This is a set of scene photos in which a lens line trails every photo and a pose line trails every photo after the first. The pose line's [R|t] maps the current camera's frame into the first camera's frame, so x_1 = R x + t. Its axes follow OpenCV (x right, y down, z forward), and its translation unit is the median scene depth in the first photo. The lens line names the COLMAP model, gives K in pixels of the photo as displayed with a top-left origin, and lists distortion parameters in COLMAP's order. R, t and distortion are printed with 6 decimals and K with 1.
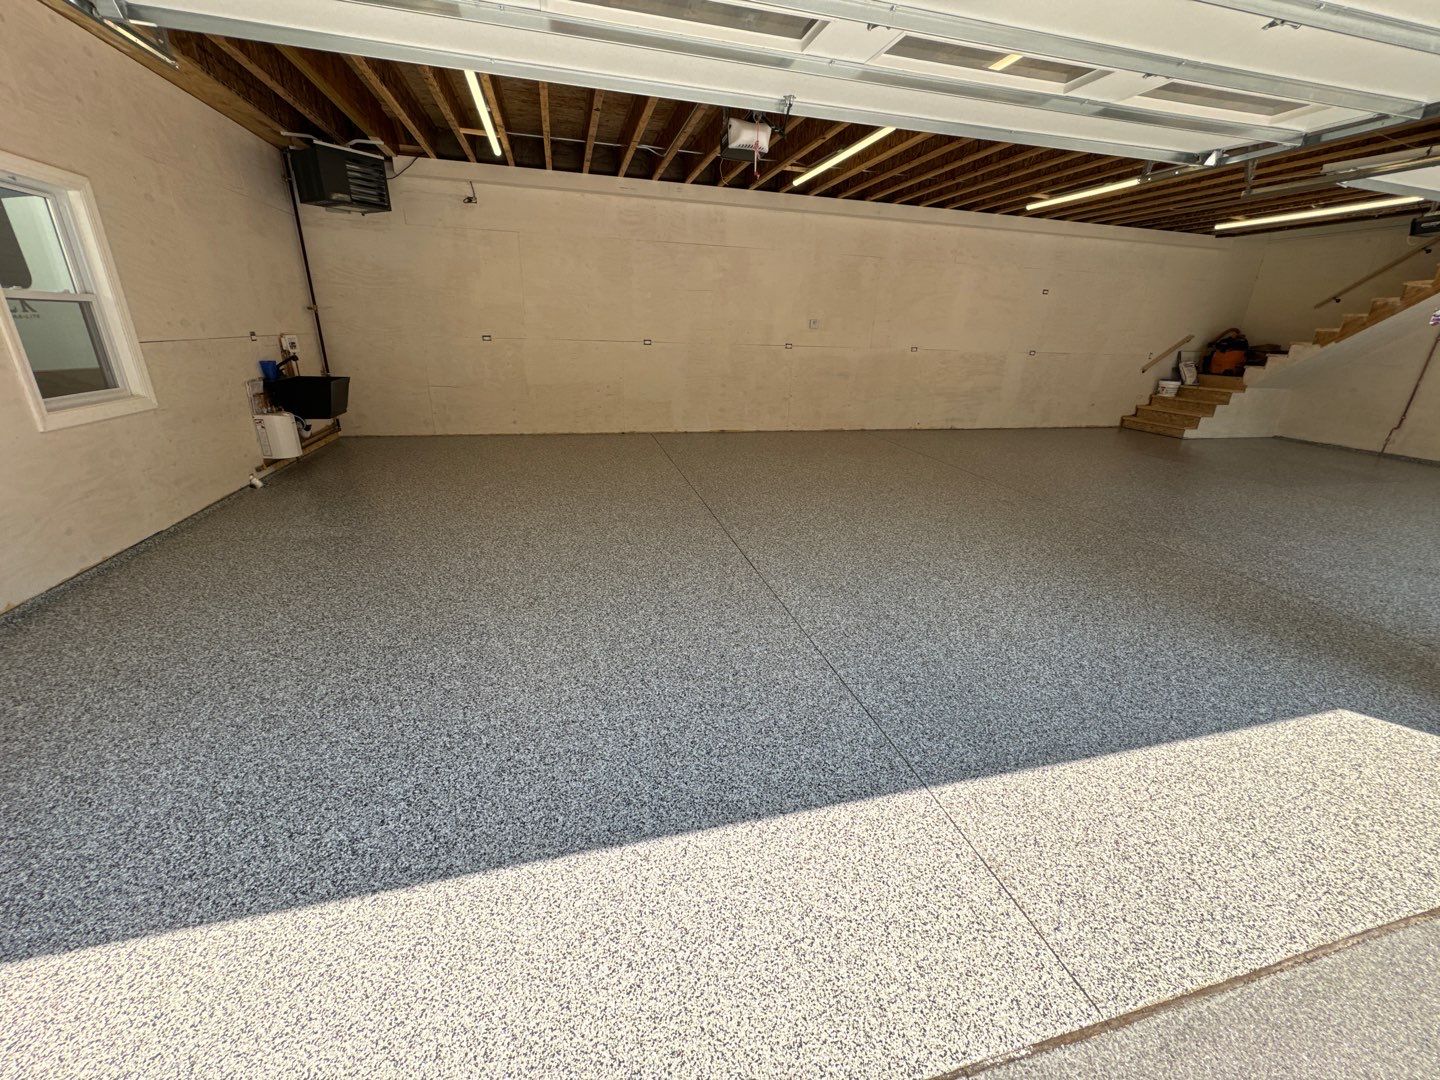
lens RADIAL K [[568.7, 0, 723.2], [0, 568.7, 541.7], [0, 0, 1]] dist [-0.006231, 0.000651]
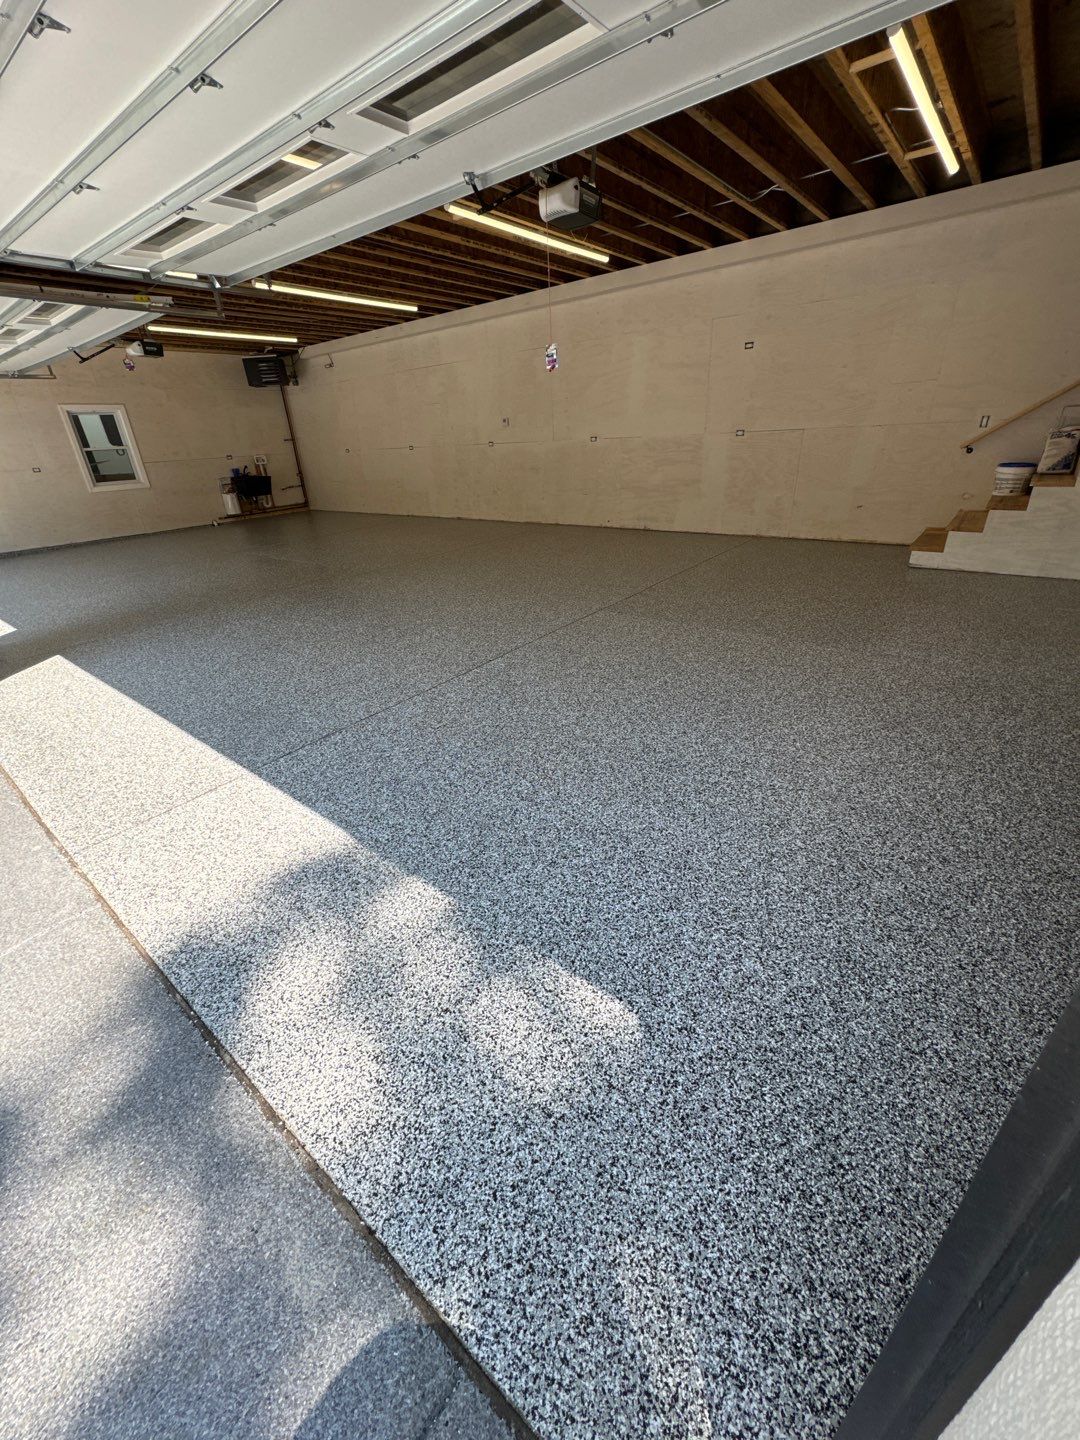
lens RADIAL K [[587.6, 0, 537.4], [0, 587.6, 753.2], [0, 0, 1]] dist [0.000647, 0.000402]
pose [[0.582274, 0.336928, -0.739889, 1.137506], [-0.214479, 0.941502, 0.259948, -0.069848], [0.784191, 0.007330, 0.620476, 0.288452]]
